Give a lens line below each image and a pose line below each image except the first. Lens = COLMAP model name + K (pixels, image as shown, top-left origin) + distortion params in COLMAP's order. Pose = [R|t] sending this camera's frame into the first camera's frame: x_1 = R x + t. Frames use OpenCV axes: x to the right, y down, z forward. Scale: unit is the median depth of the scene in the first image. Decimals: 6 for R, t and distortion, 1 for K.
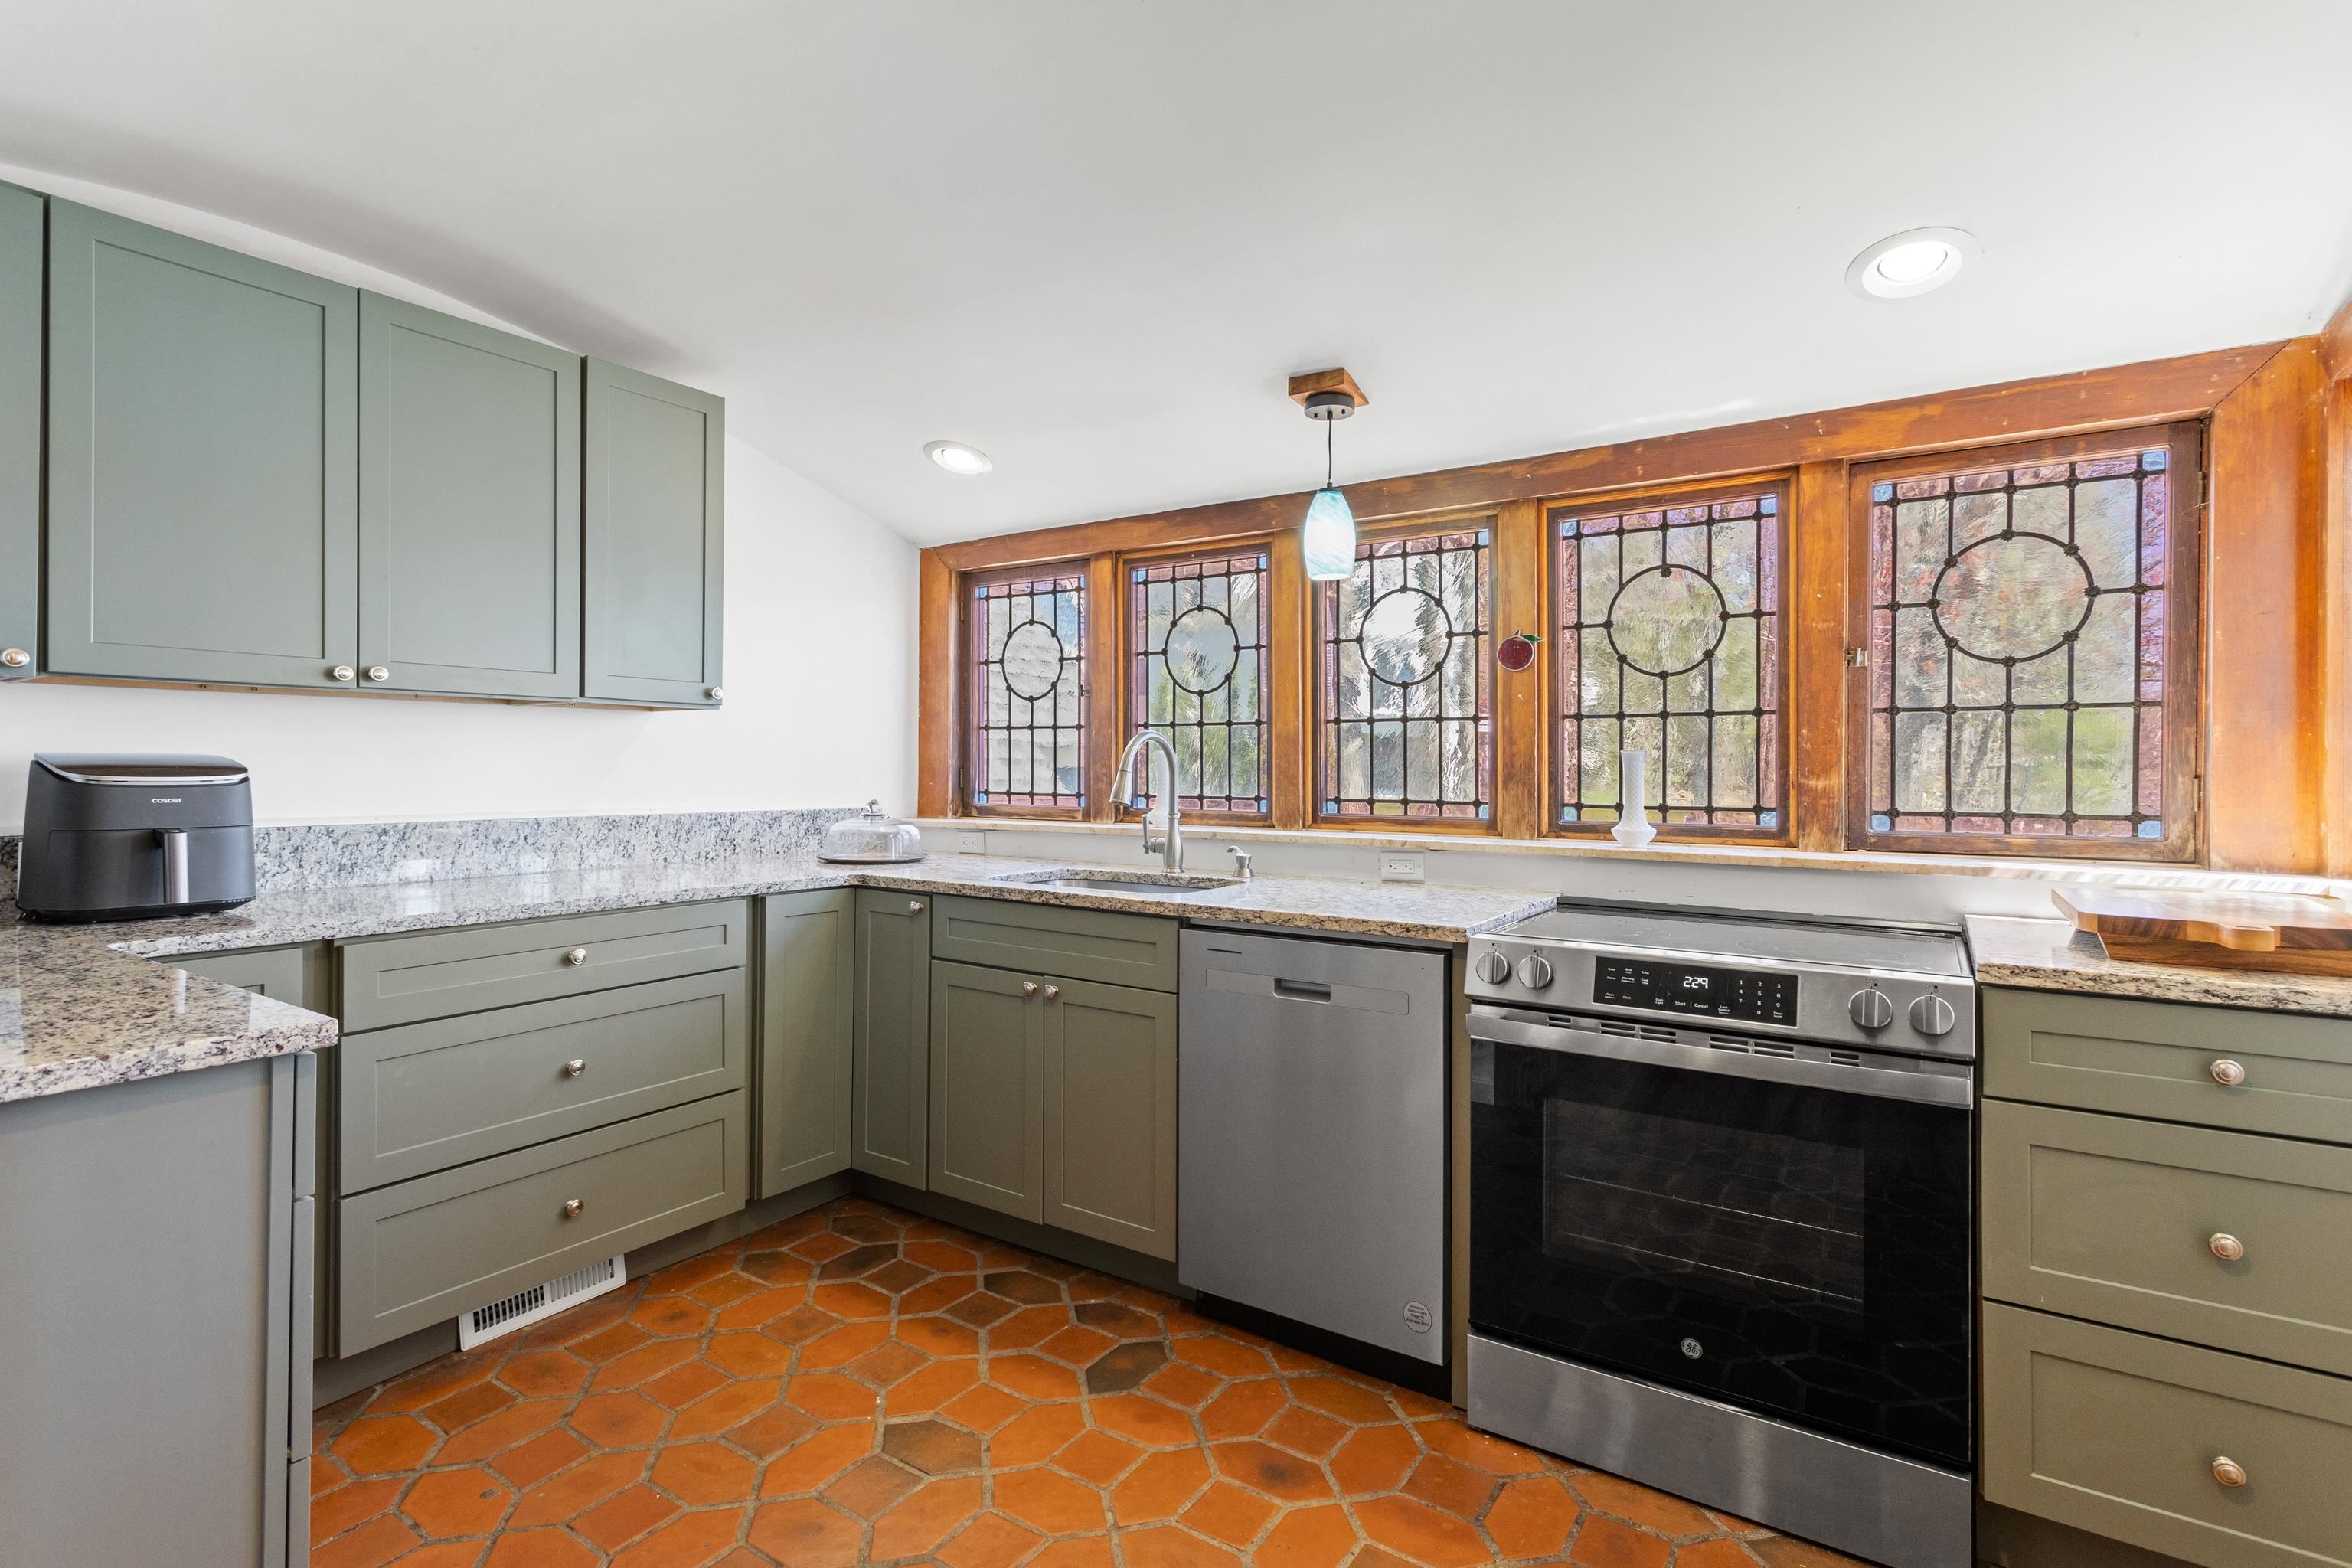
lens RADIAL K [[1140.4, 0, 1187.5], [0, 1140.4, 766.0], [0, 0, 1]] dist [0.002007, 0.004506]
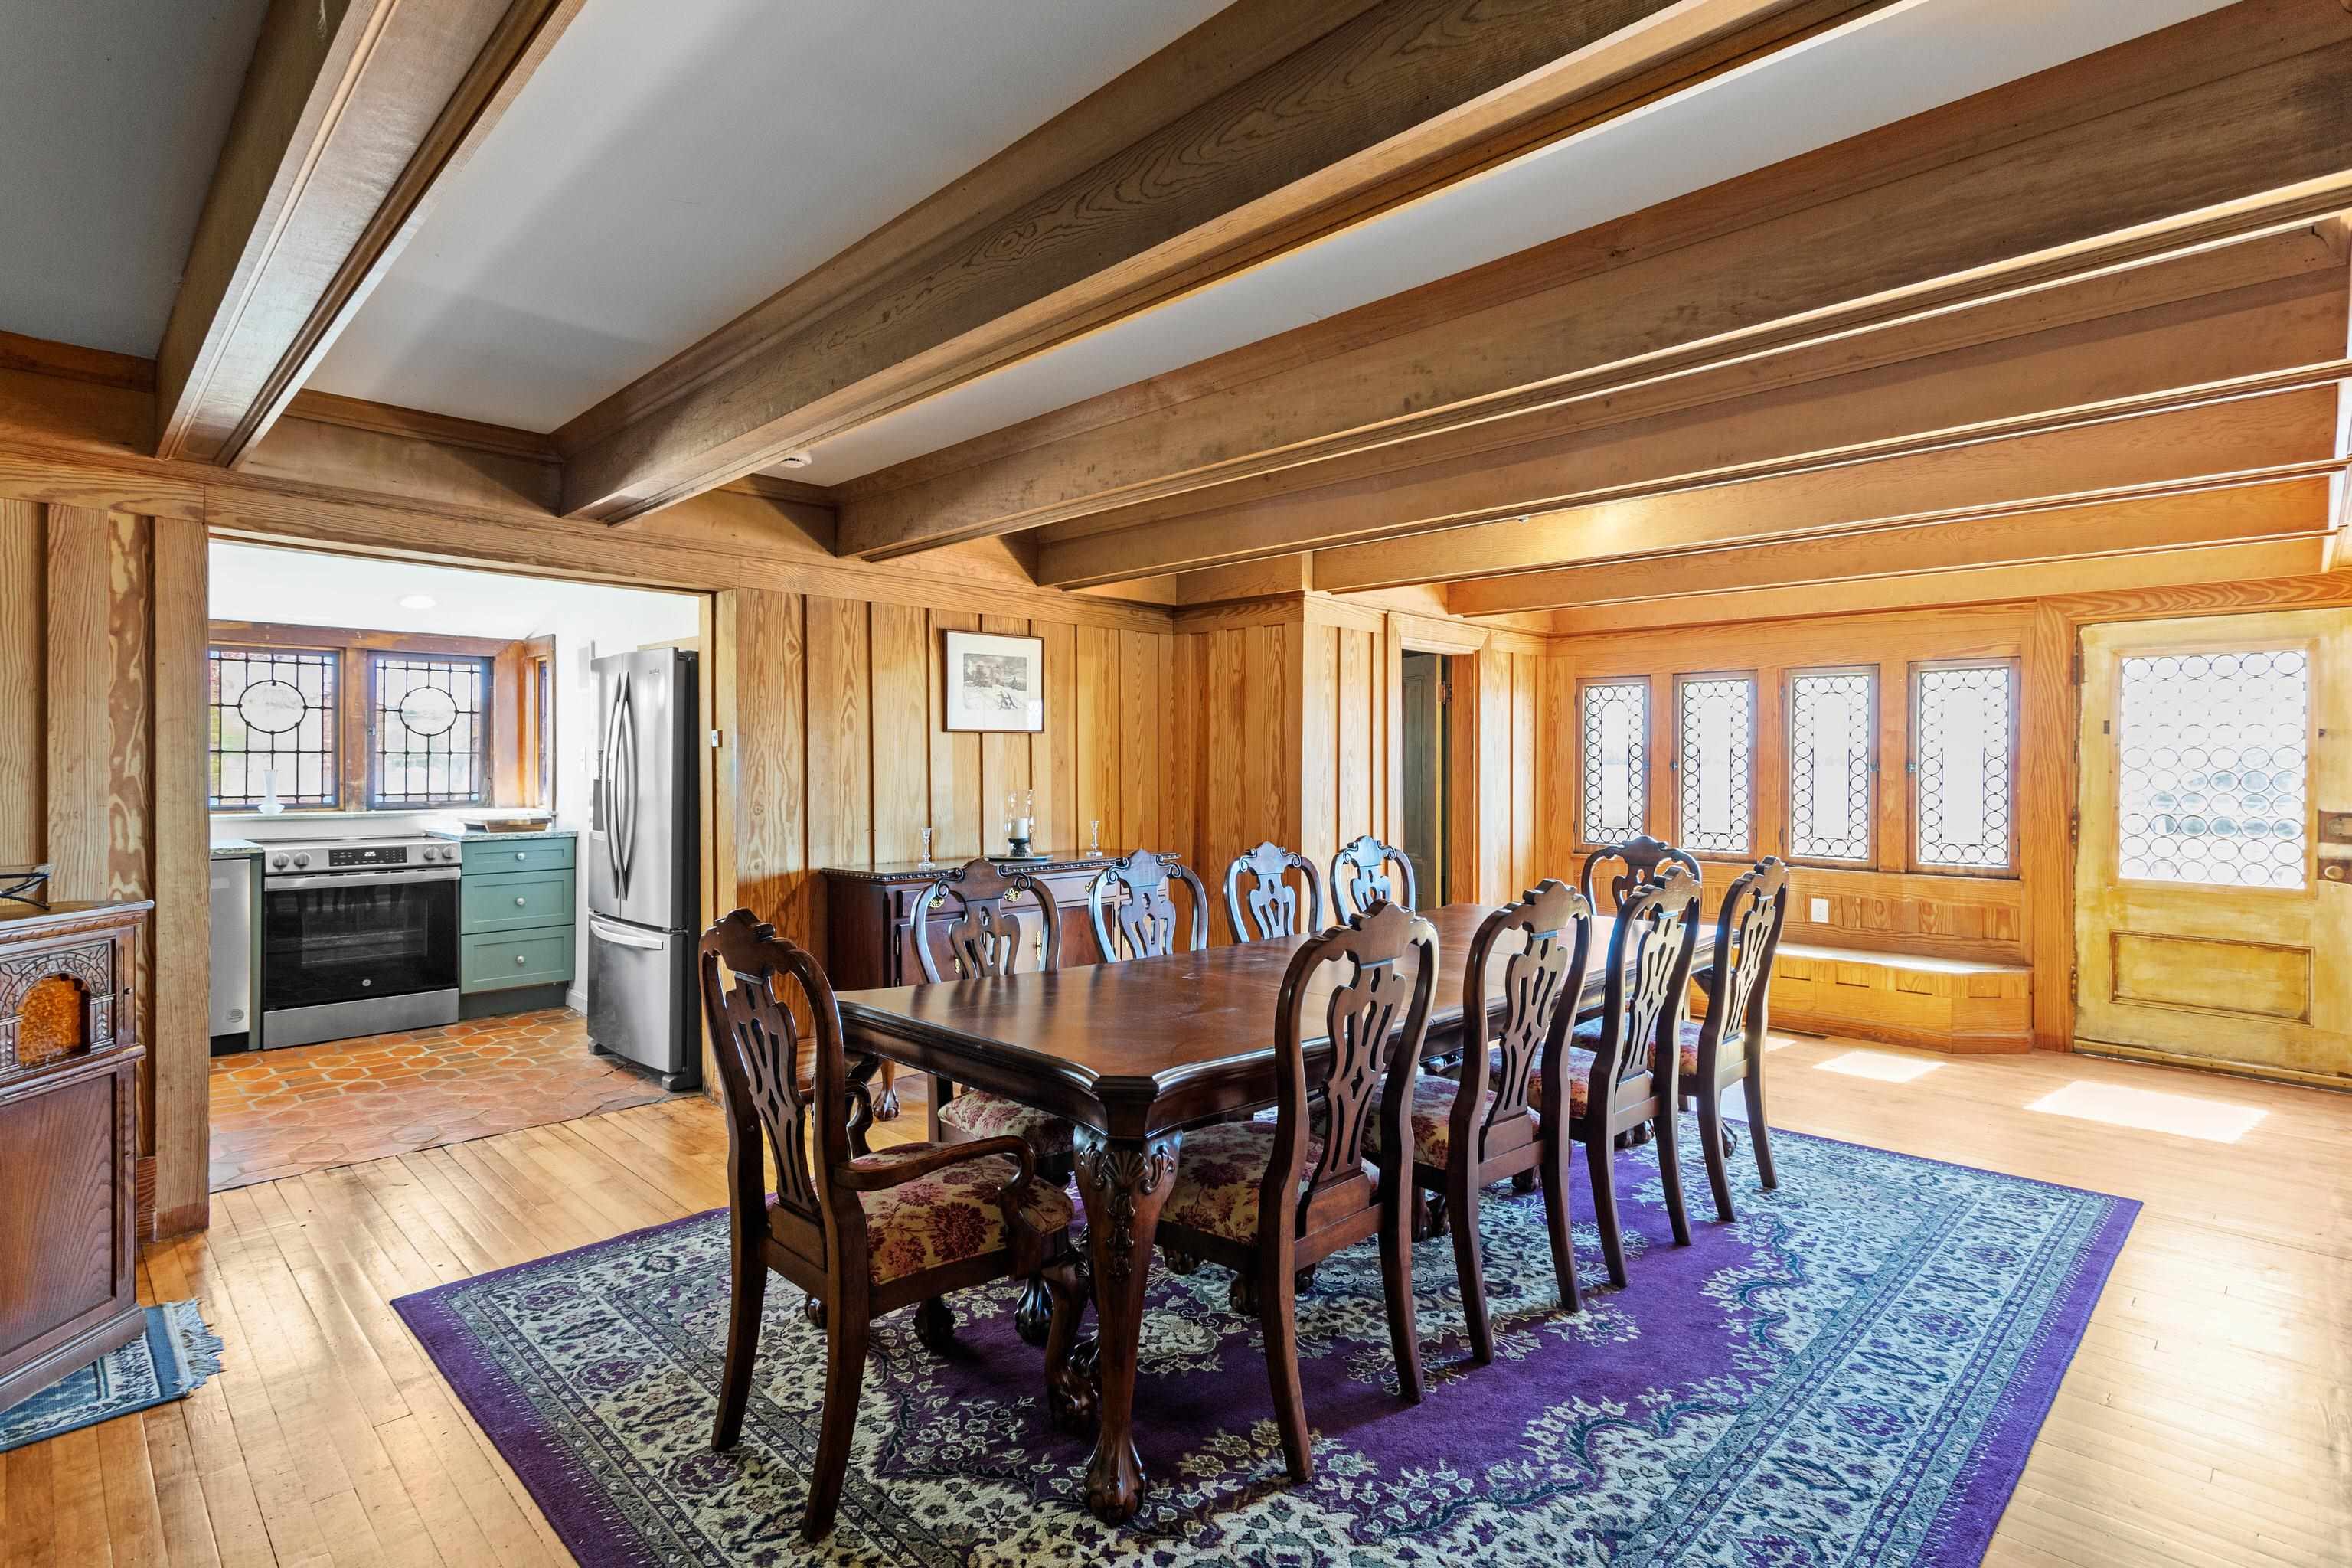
lens RADIAL K [[1140.4, 0, 1181.1], [0, 1140.4, 770.0], [0, 0, 1]] dist [0.002007, 0.004506]
pose [[0.182792, -0.010875, 0.983091, -2.533218], [-0.005670, 0.999911, 0.012115, -0.086470], [-0.983135, -0.007789, 0.182714, -1.937103]]
